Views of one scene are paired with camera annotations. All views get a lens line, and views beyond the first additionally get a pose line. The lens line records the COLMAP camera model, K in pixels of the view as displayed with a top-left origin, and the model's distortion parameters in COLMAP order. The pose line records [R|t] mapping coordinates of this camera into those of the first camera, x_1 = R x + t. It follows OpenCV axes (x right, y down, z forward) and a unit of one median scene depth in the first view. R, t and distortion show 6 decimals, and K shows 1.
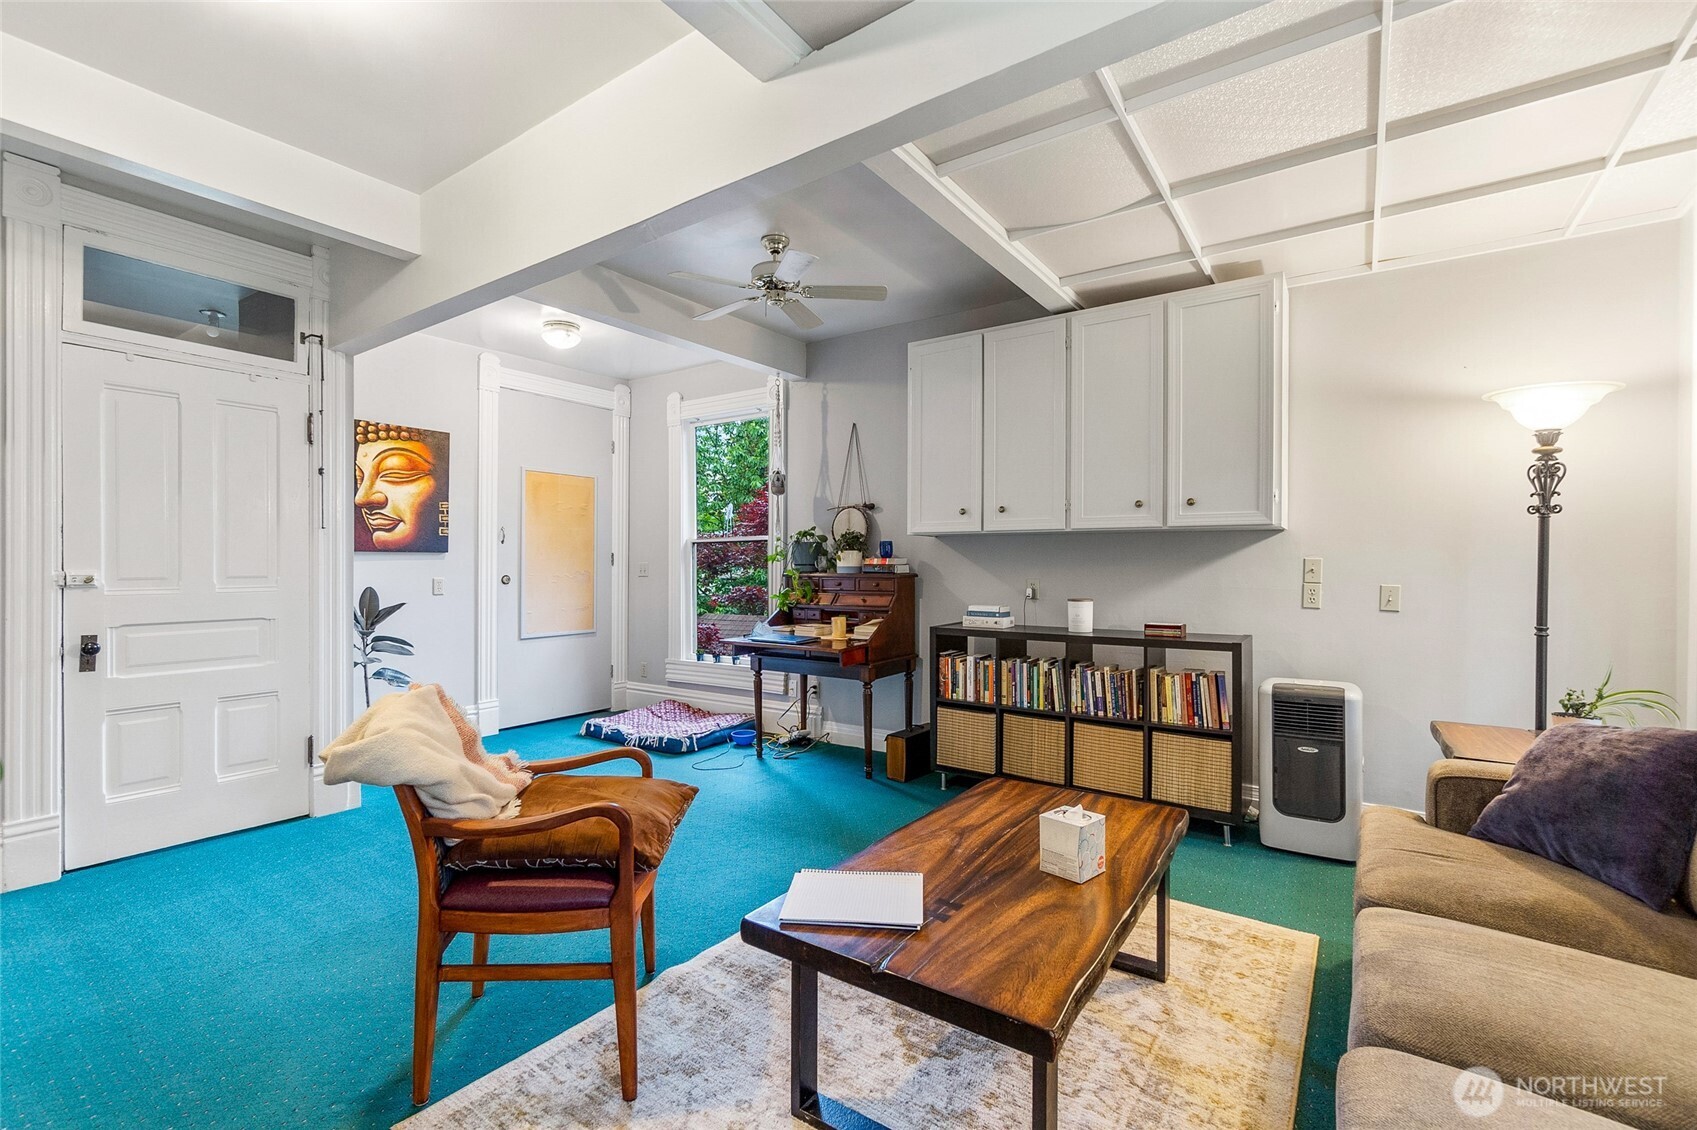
lens RADIAL K [[745.4, 0, 843.8], [0, 745.4, 562.8], [0, 0, 1]] dist [0.003413, 0.000317]
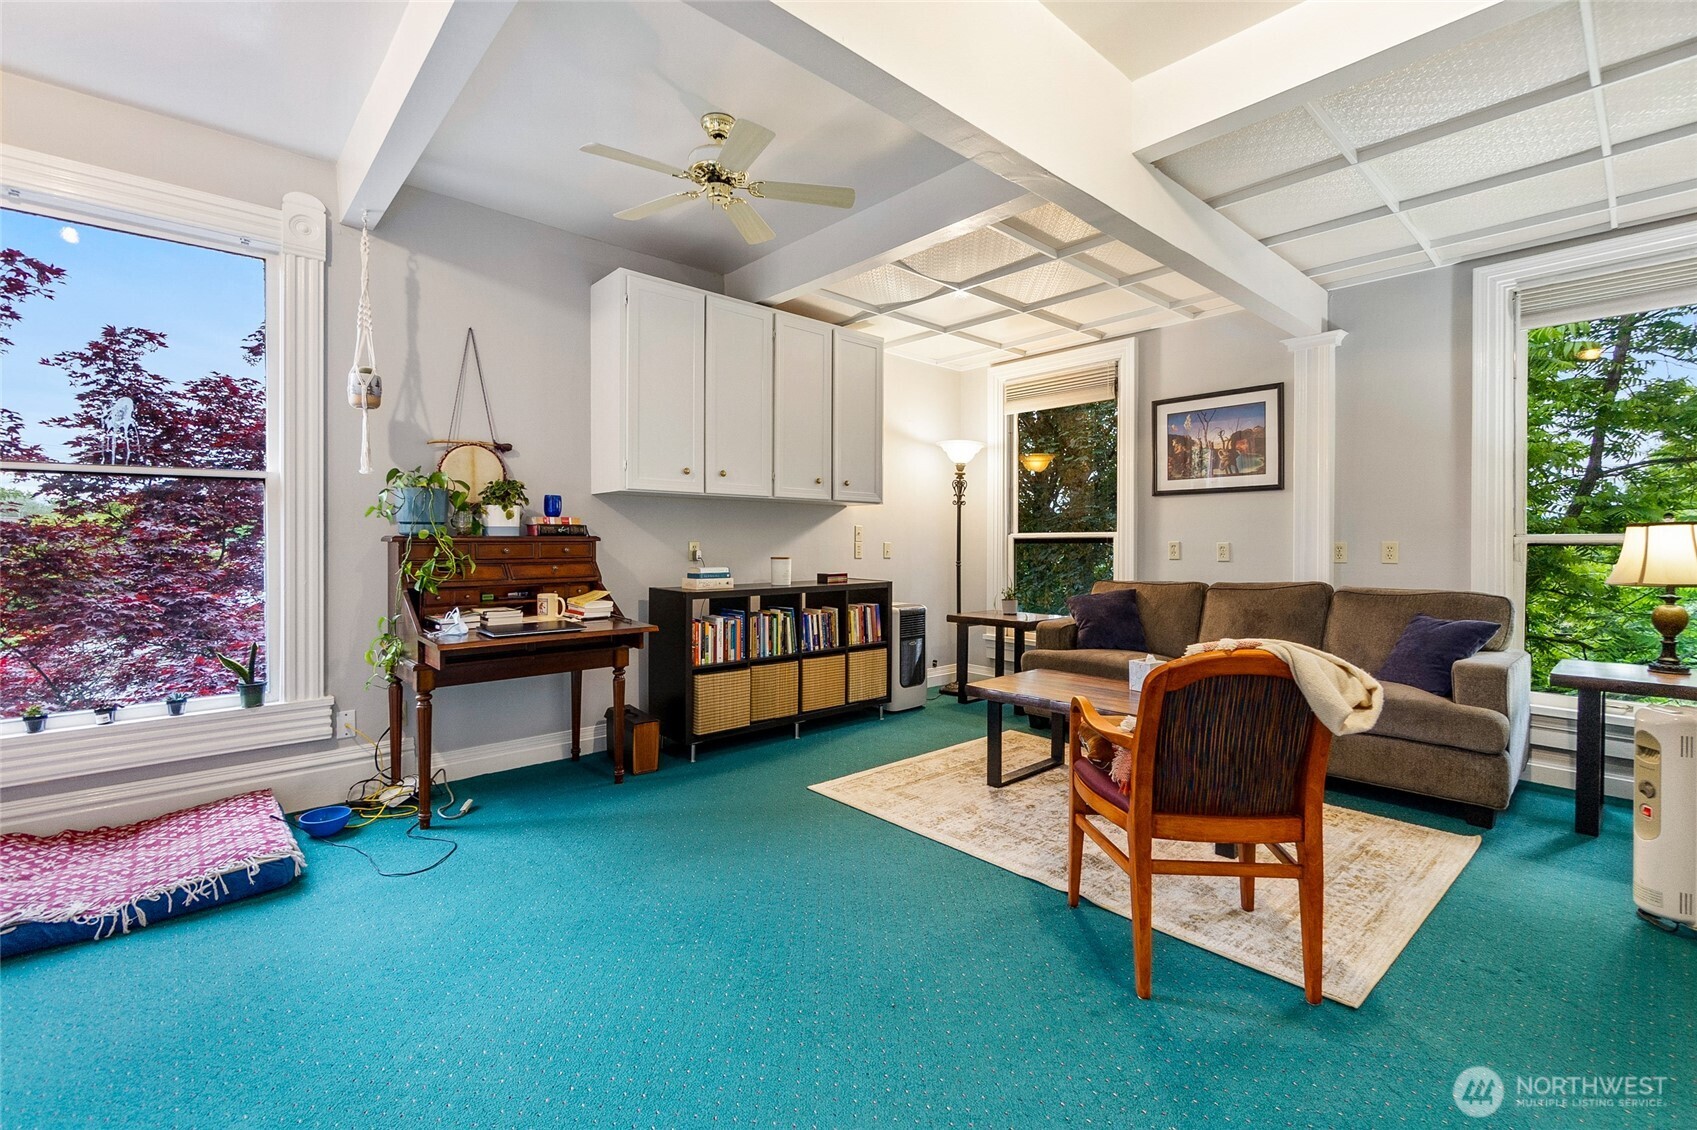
lens RADIAL K [[745.4, 0, 844.1], [0, 745.4, 556.6], [0, 0, 1]] dist [0.003413, 0.000317]
pose [[0.215986, -0.018563, 0.976220, -0.810019], [0.000559, 0.999821, 0.018888, 0.025727], [-0.976396, -0.003534, 0.215958, 0.653220]]
